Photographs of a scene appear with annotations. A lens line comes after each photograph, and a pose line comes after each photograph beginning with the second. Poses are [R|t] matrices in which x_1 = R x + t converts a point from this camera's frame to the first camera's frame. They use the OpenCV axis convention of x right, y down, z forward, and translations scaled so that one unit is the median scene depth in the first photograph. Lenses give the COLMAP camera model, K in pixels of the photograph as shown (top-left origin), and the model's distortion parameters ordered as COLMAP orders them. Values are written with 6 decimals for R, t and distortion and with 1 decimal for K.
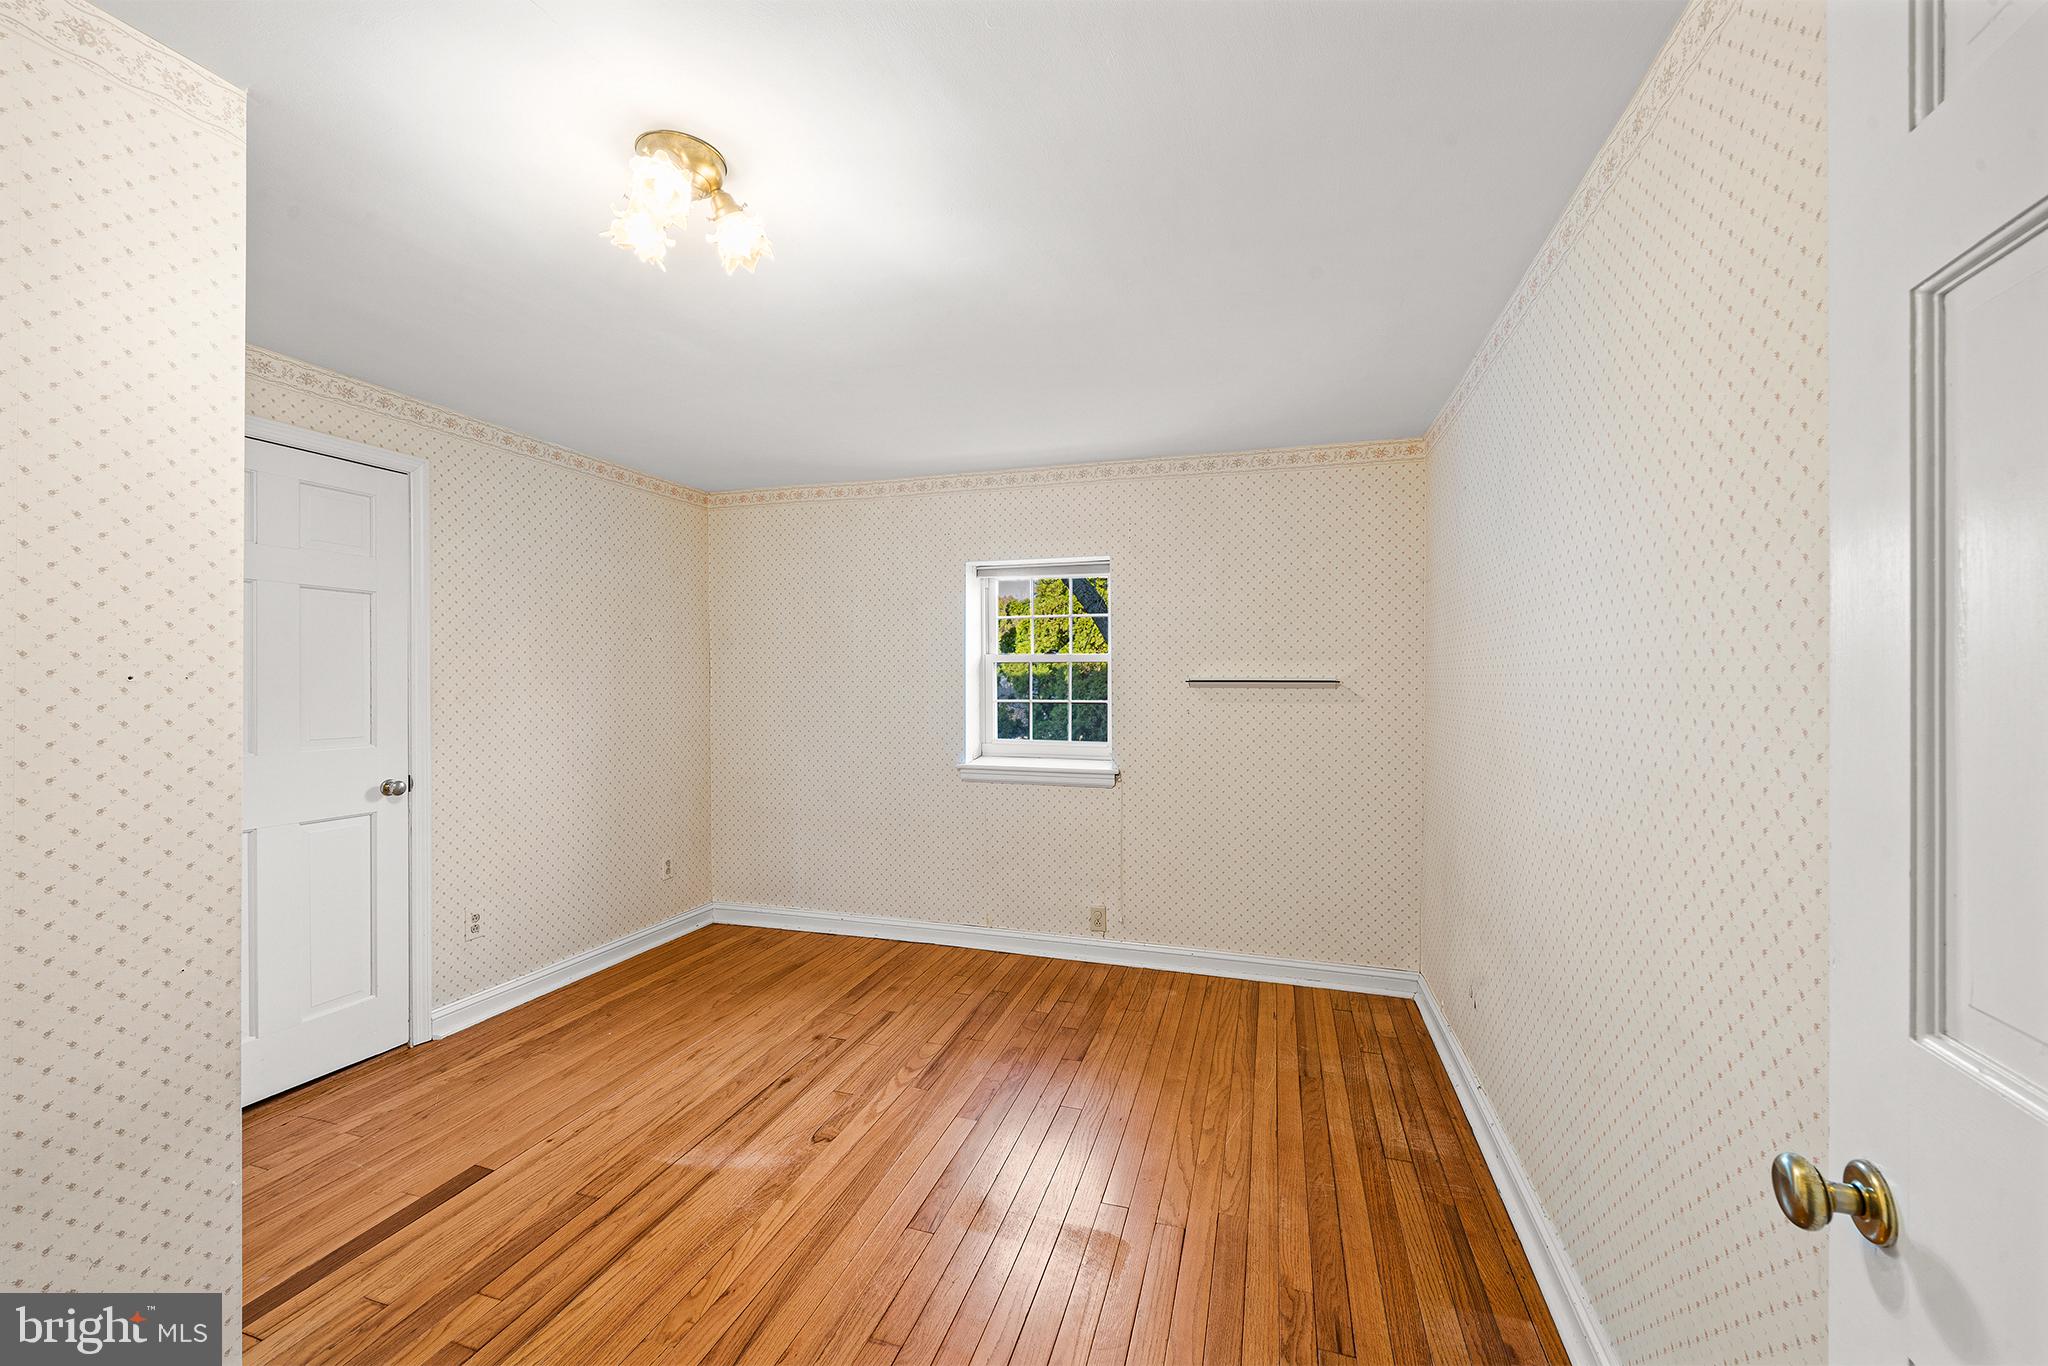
lens RADIAL K [[797.2, 0, 1025.7], [0, 797.2, 681.6], [0, 0, 1]] dist [-0.004980, -0.000321]
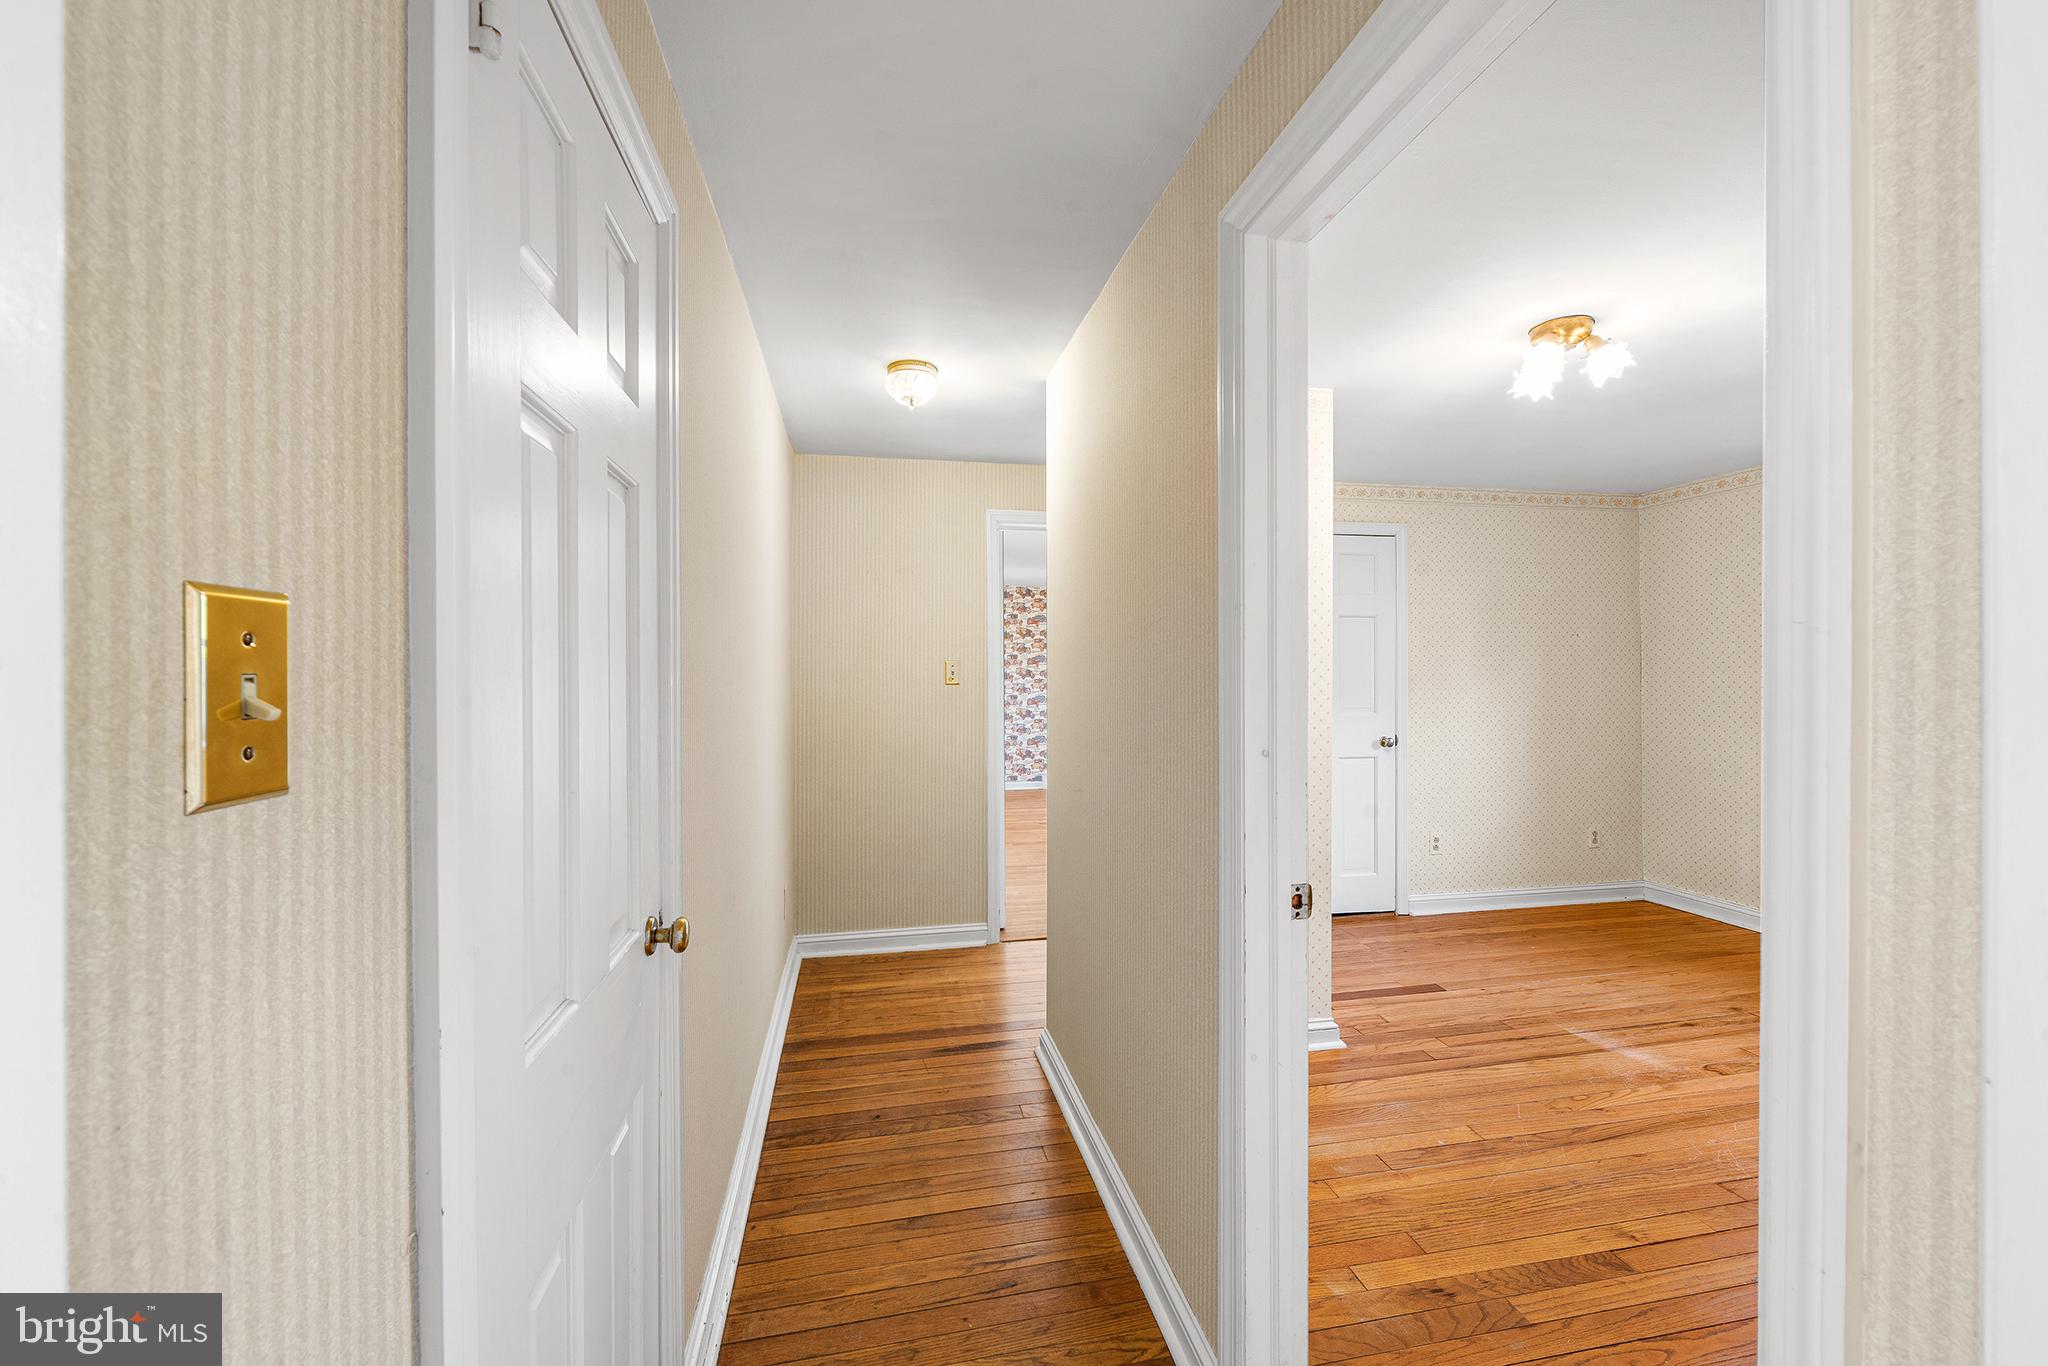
lens RADIAL K [[797.2, 0, 1025.7], [0, 797.2, 681.6], [0, 0, 1]] dist [-0.004980, -0.000321]
pose [[0.469822, 0.005892, -0.882742, 0.256094], [0.004158, 0.999952, 0.008887, -0.000056], [0.882752, -0.007845, 0.469775, -0.369997]]
